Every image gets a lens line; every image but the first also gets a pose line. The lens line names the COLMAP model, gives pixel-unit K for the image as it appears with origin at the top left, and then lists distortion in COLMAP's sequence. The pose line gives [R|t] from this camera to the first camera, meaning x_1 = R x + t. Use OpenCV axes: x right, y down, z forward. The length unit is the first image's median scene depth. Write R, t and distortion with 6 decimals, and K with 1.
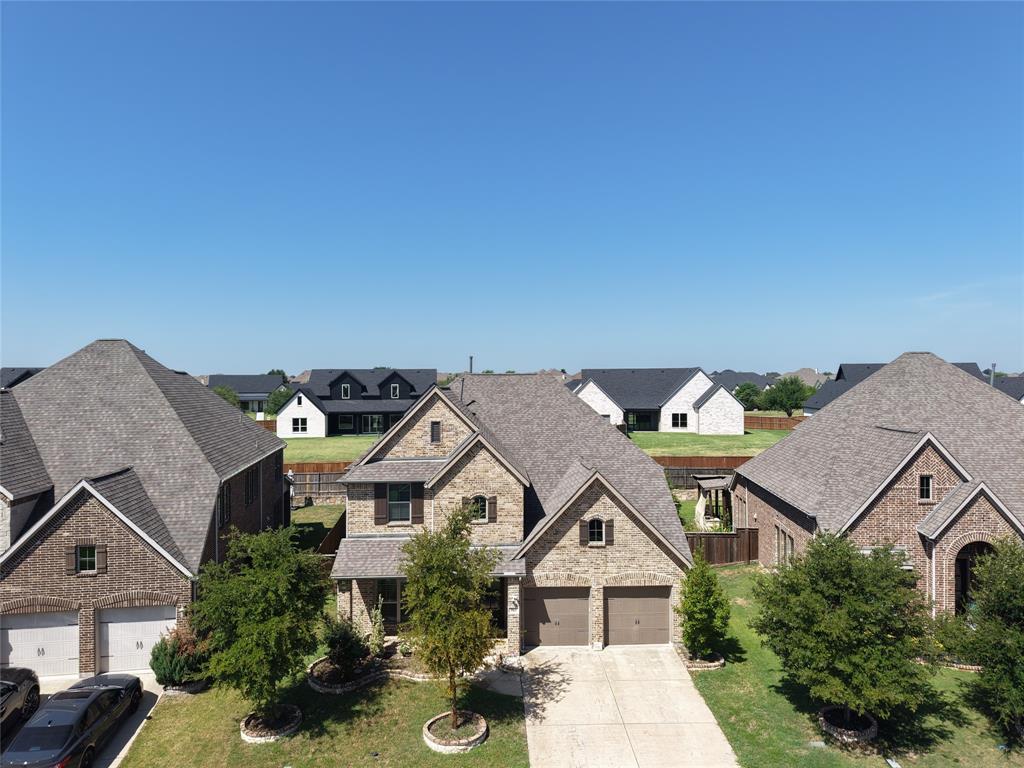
lens RADIAL K [[703.8, 0, 514.1], [0, 703.8, 381.4], [0, 0, 1]] dist [0.019931, -0.014151]
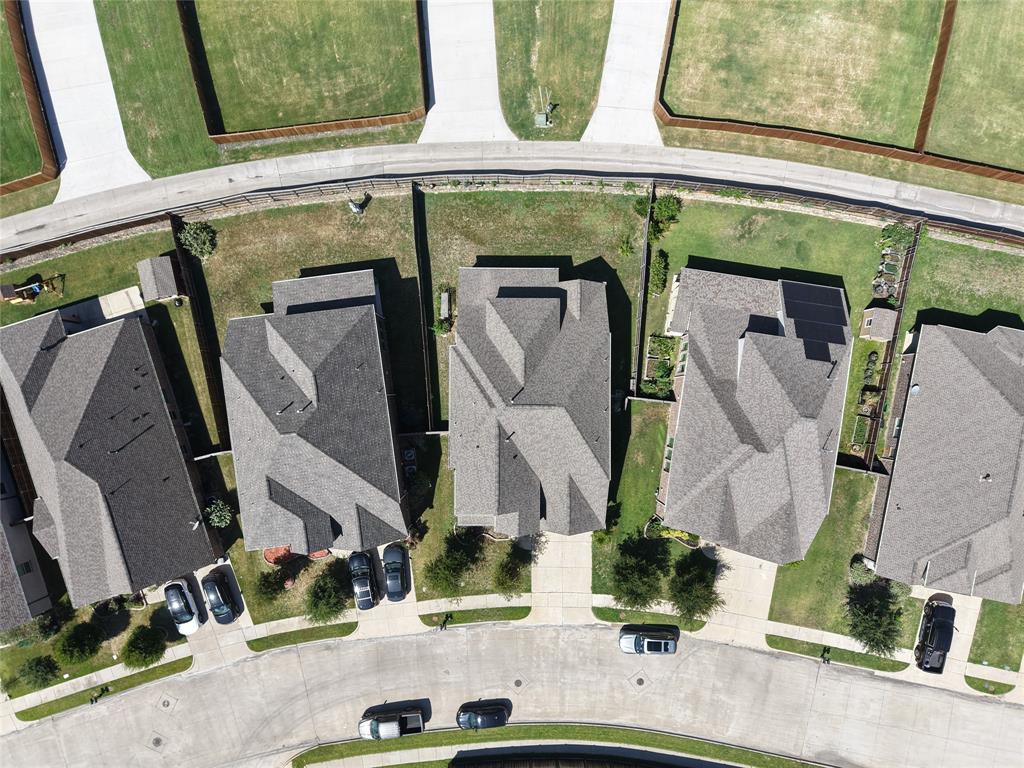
lens RADIAL K [[703.8, 0, 509.2], [0, 703.8, 383.2], [0, 0, 1]] dist [0.019931, -0.014151]
pose [[0.999132, 0.040930, 0.007767, -0.118376], [-0.006777, -0.024259, 0.999683, -2.228656], [0.041105, -0.998867, -0.023961, 1.584471]]
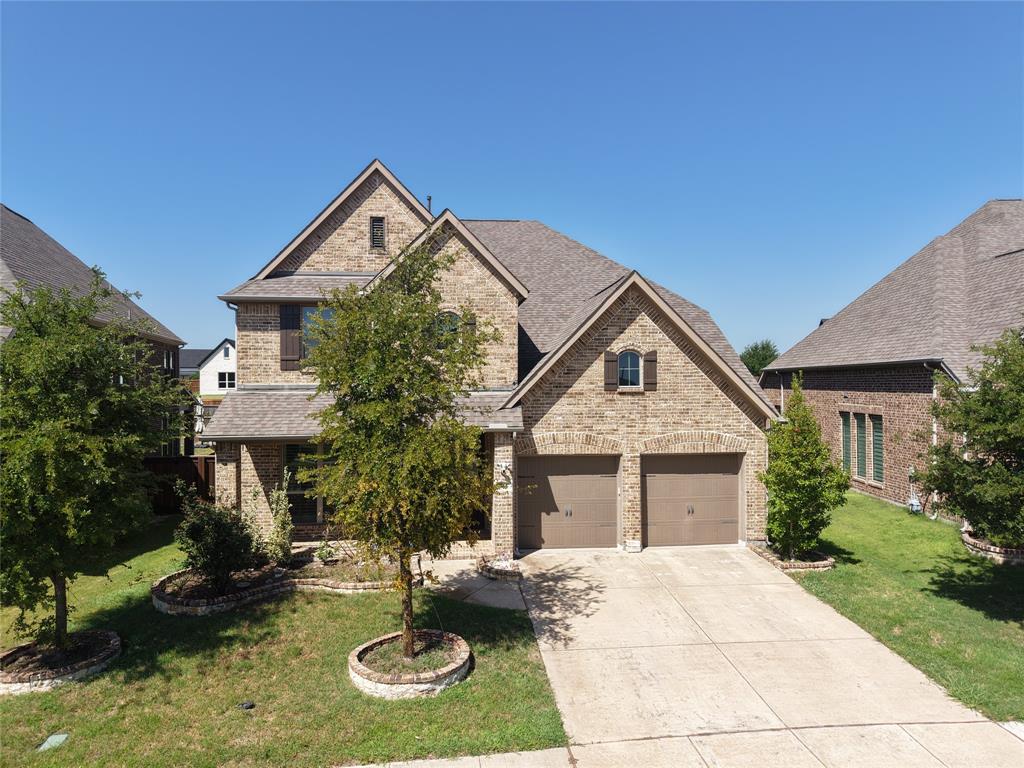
lens RADIAL K [[703.8, 0, 515.0], [0, 703.8, 385.5], [0, 0, 1]] dist [0.019931, -0.014151]
pose [[0.997526, -0.000354, 0.070295, -0.034347], [-0.000137, 0.999976, 0.006975, 0.231094], [-0.070296, -0.006968, 0.997502, 0.380505]]
